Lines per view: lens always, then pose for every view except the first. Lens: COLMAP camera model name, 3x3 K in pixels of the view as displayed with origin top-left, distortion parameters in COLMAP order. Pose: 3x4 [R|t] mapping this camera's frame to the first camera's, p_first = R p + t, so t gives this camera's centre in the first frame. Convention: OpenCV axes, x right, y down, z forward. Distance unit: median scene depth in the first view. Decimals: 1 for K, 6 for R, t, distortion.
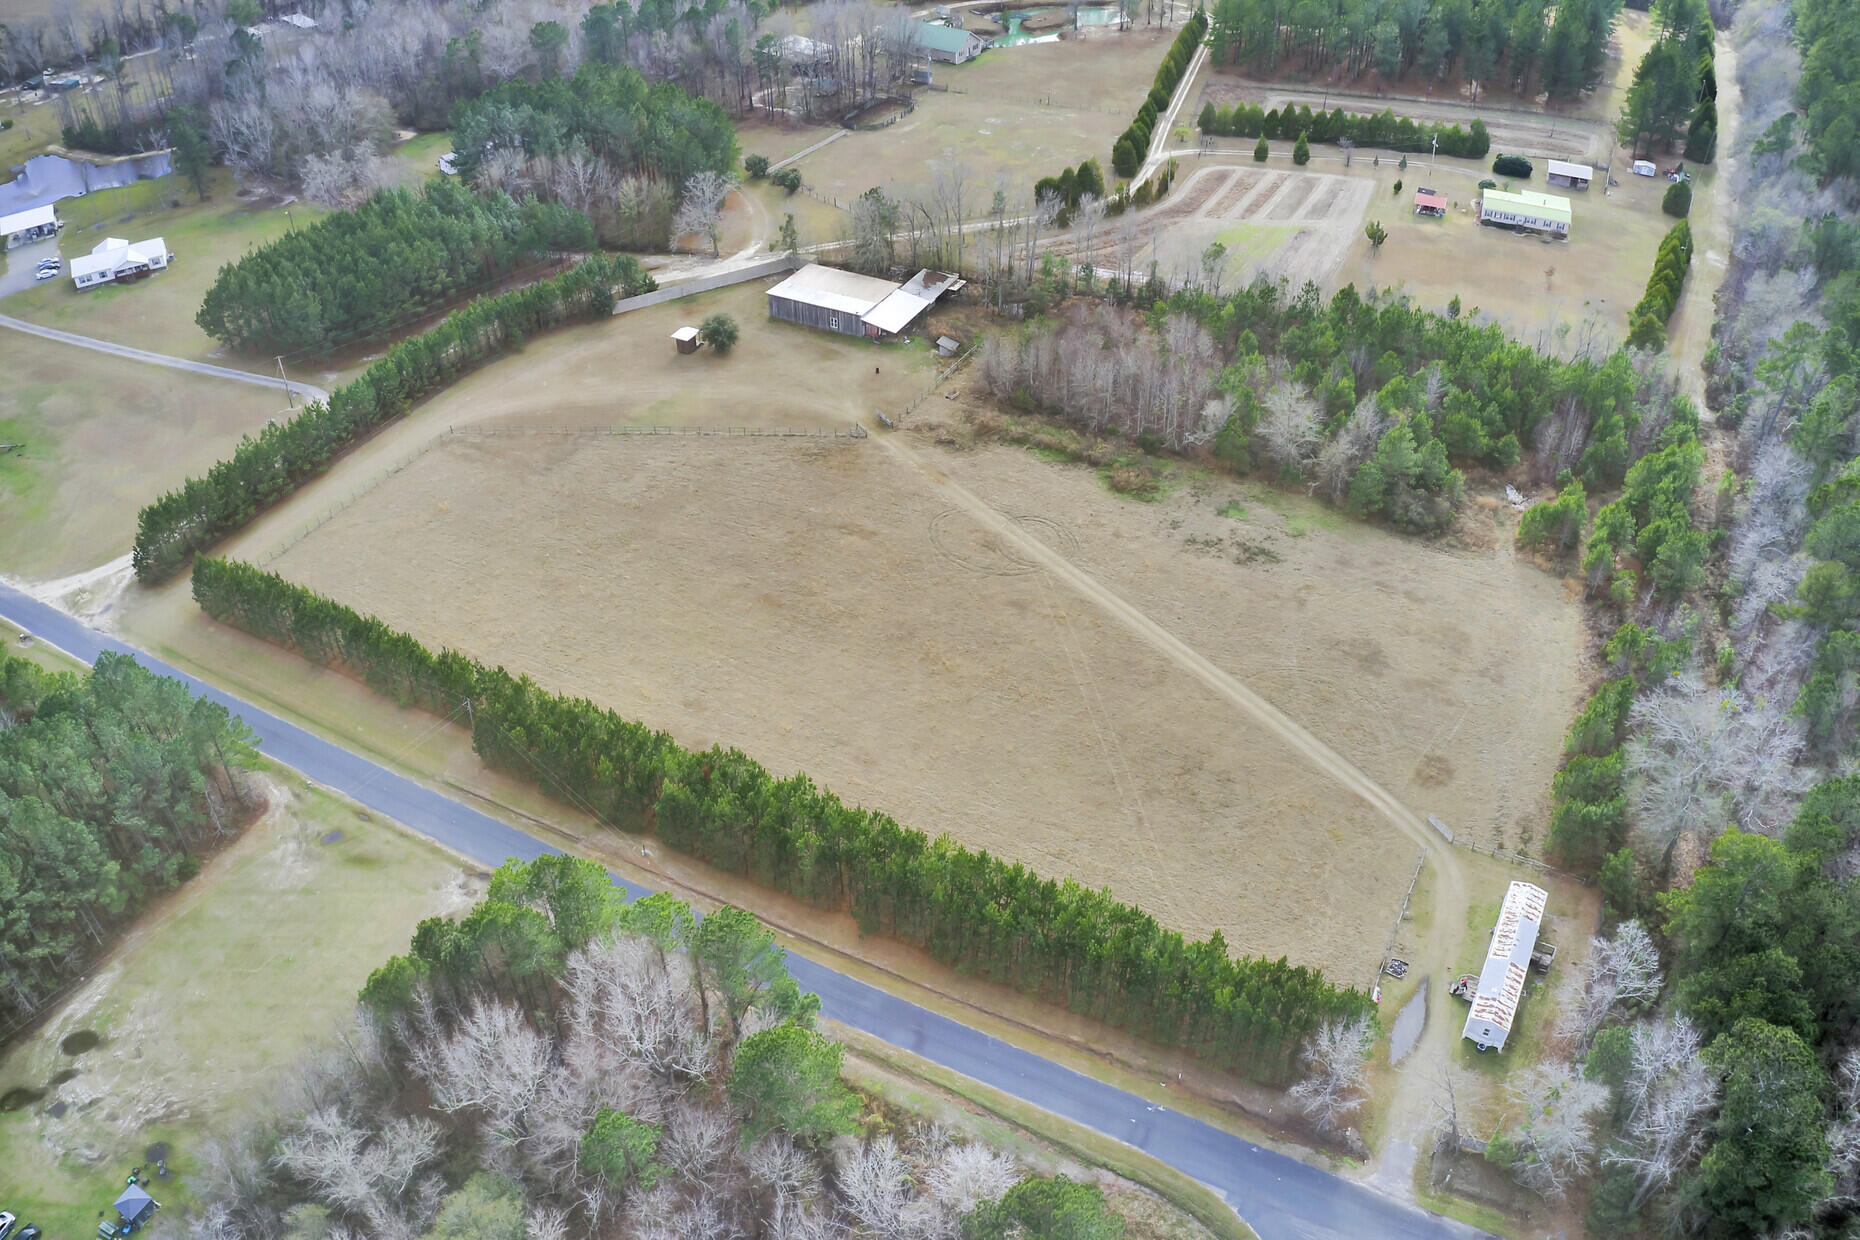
lens RADIAL K [[1507.9, 0, 930.0], [0, 1507.9, 620.0], [0, 0, 1]] dist [-0.189496, 0.010366]
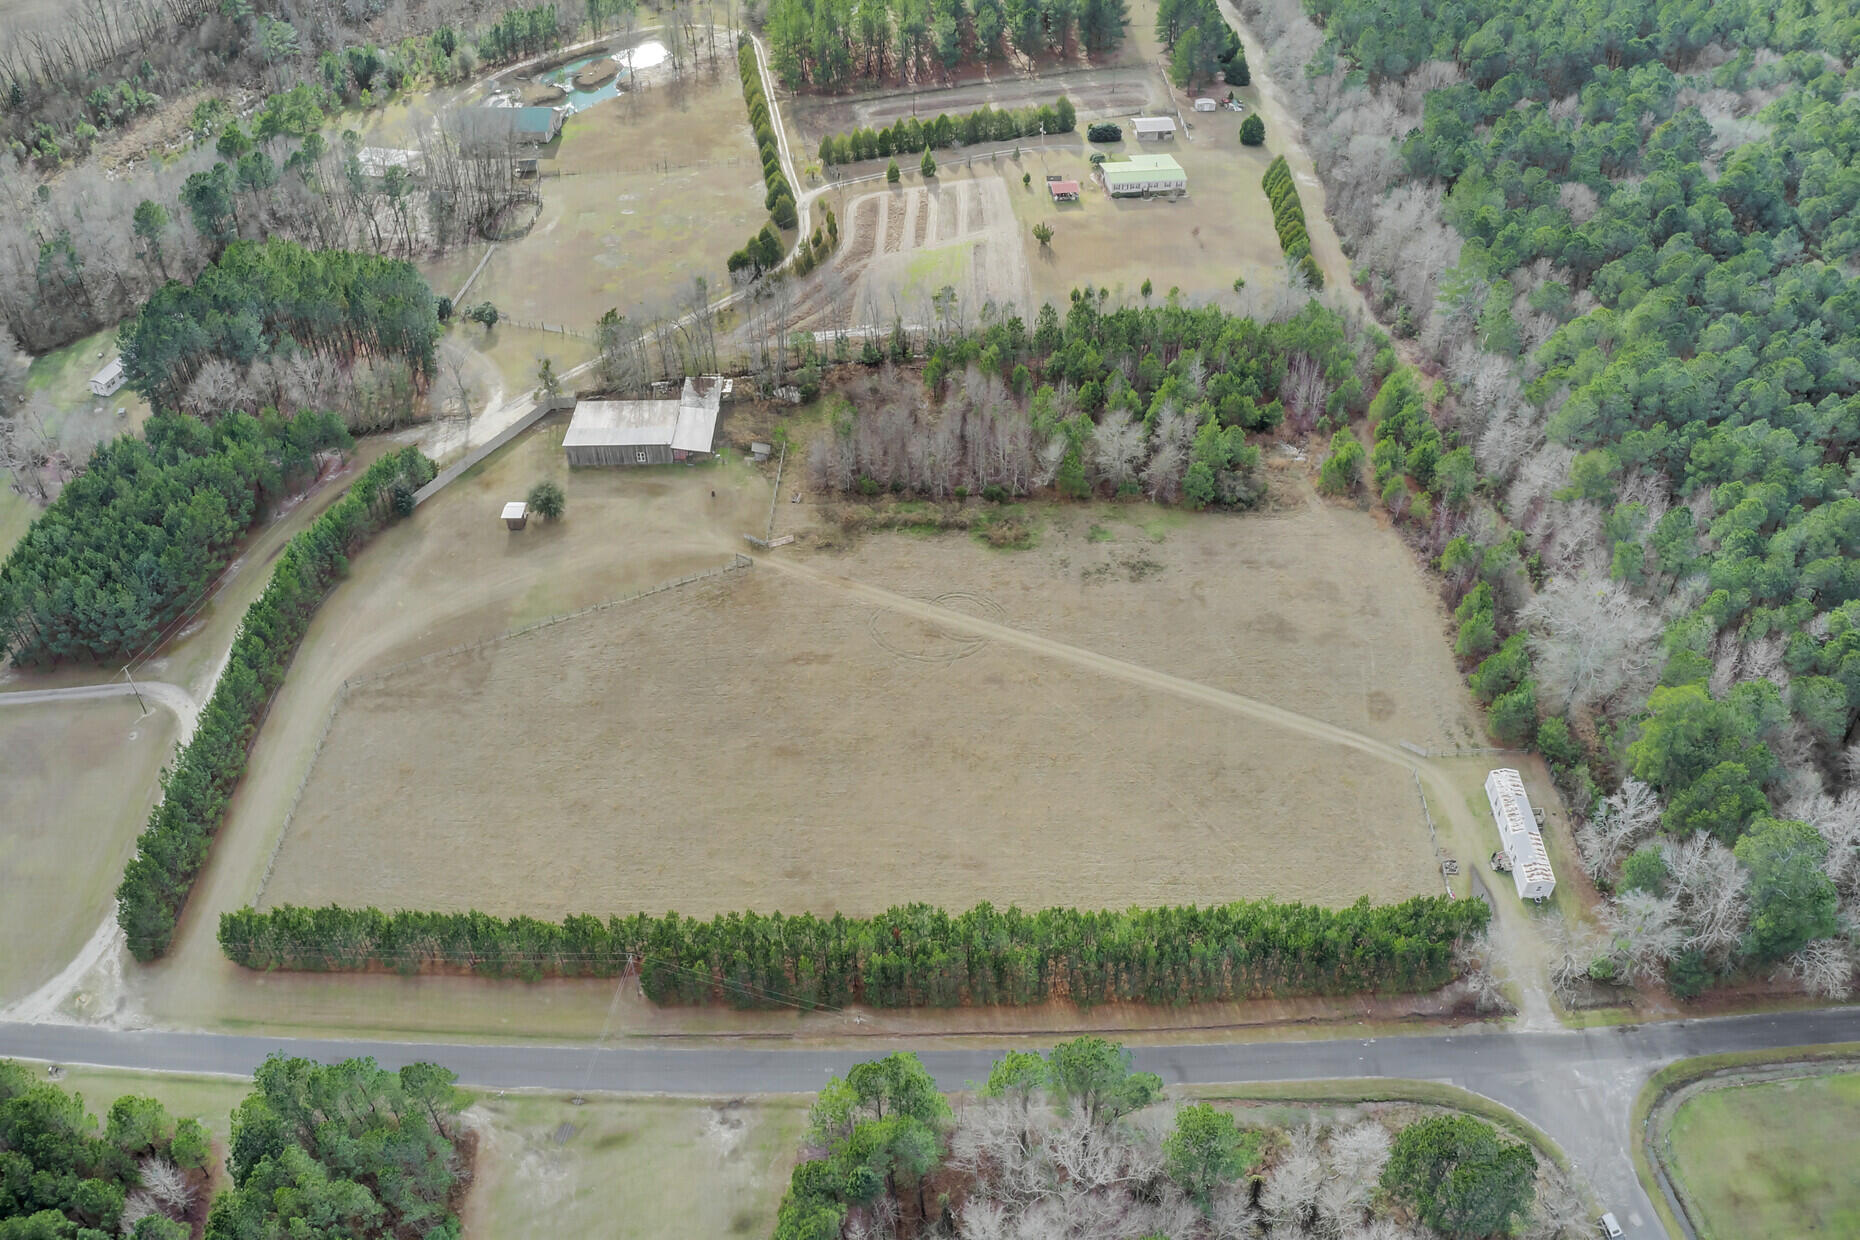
lens RADIAL K [[1507.9, 0, 930.0], [0, 1507.9, 620.0], [0, 0, 1]] dist [-0.189496, 0.010366]
pose [[0.881420, -0.315577, 0.351439, -0.321415], [0.293582, 0.948899, 0.115757, -0.173175], [-0.370011, 0.001146, 0.929027, -0.025954]]
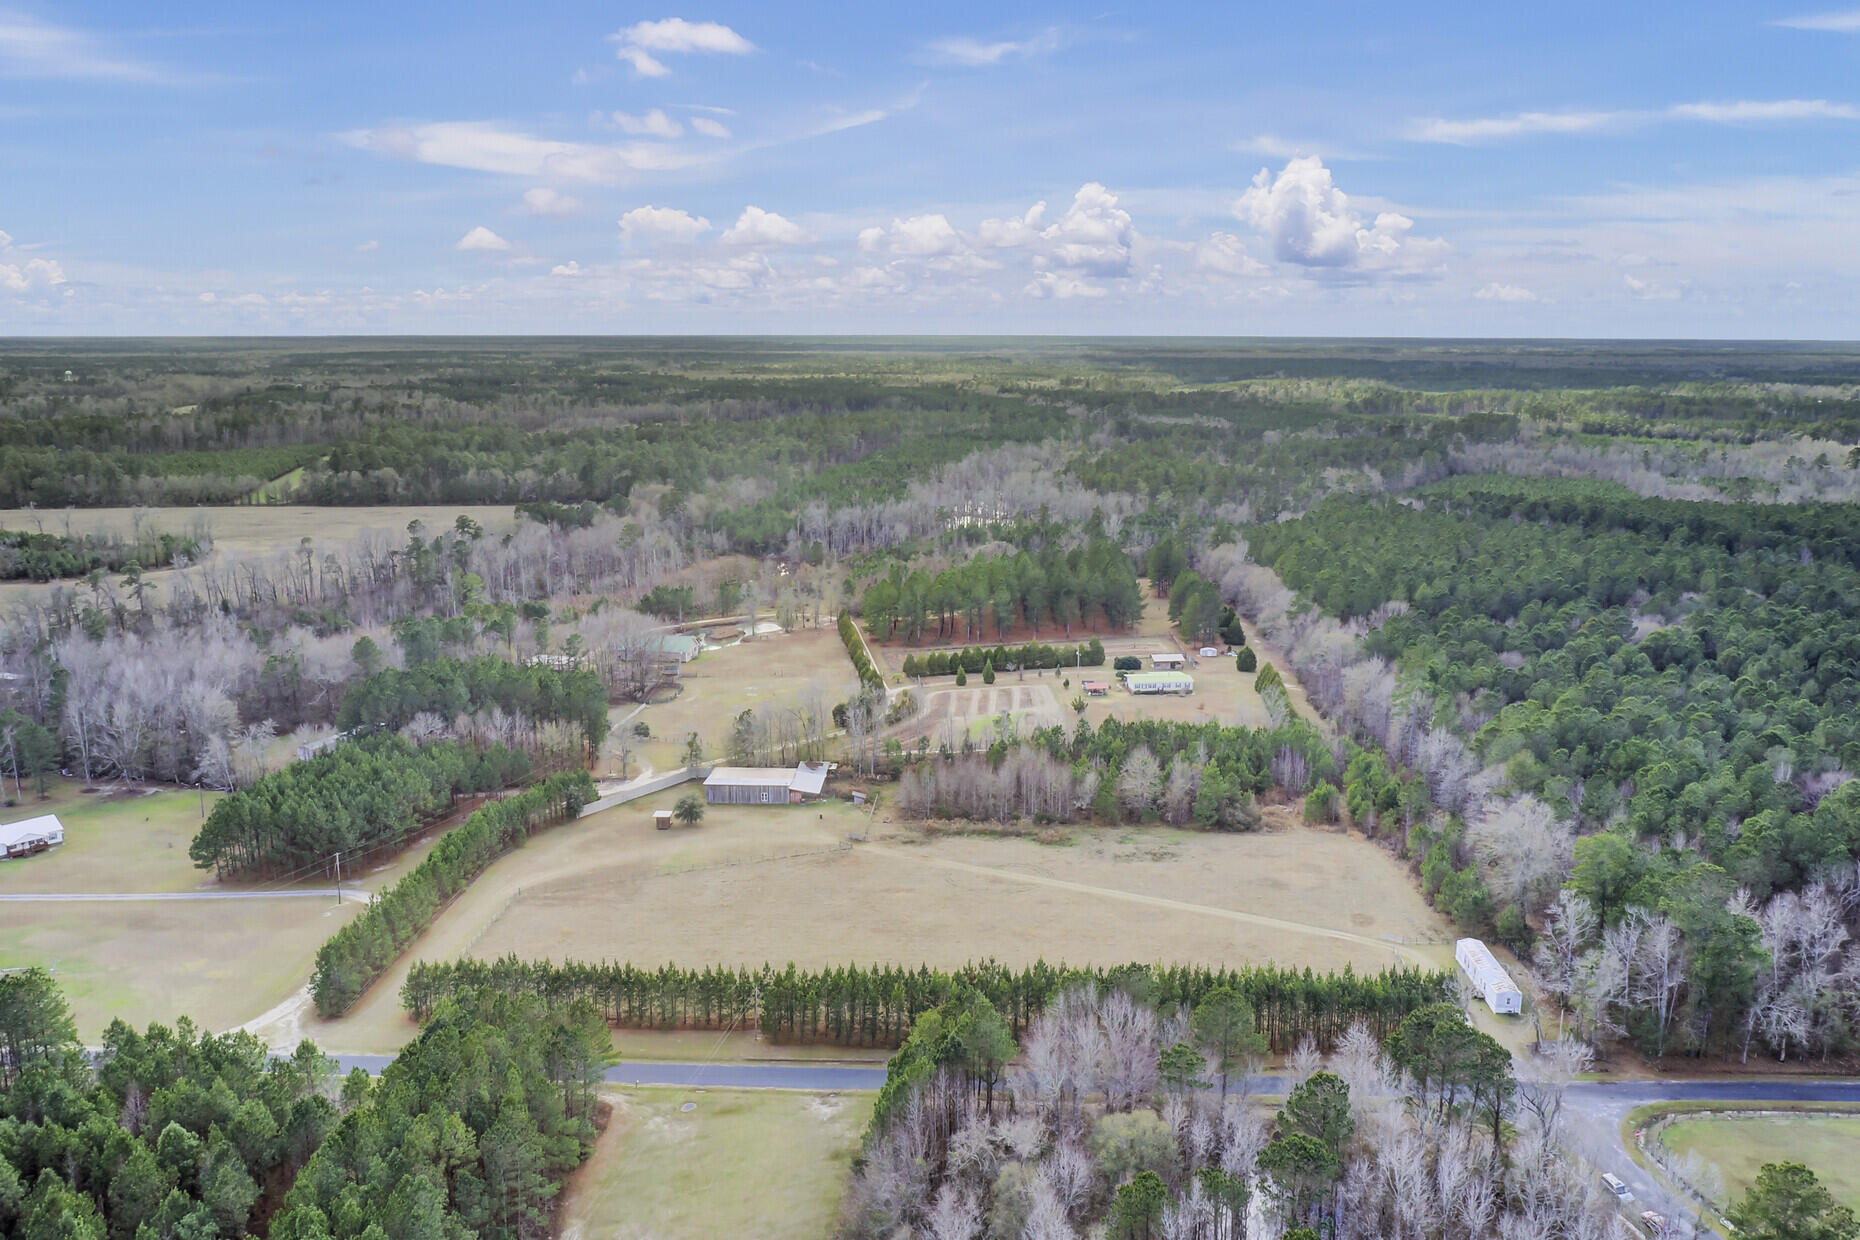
lens RADIAL K [[1479.6, 0, 925.7], [0, 1479.6, 646.0], [0, 0, 1]] dist [-0.030120, 0.005559]
pose [[0.898560, -0.078109, 0.431843, -0.546428], [0.265274, 0.880579, -0.392697, 0.257759], [-0.349599, 0.467418, 0.811974, -0.174826]]
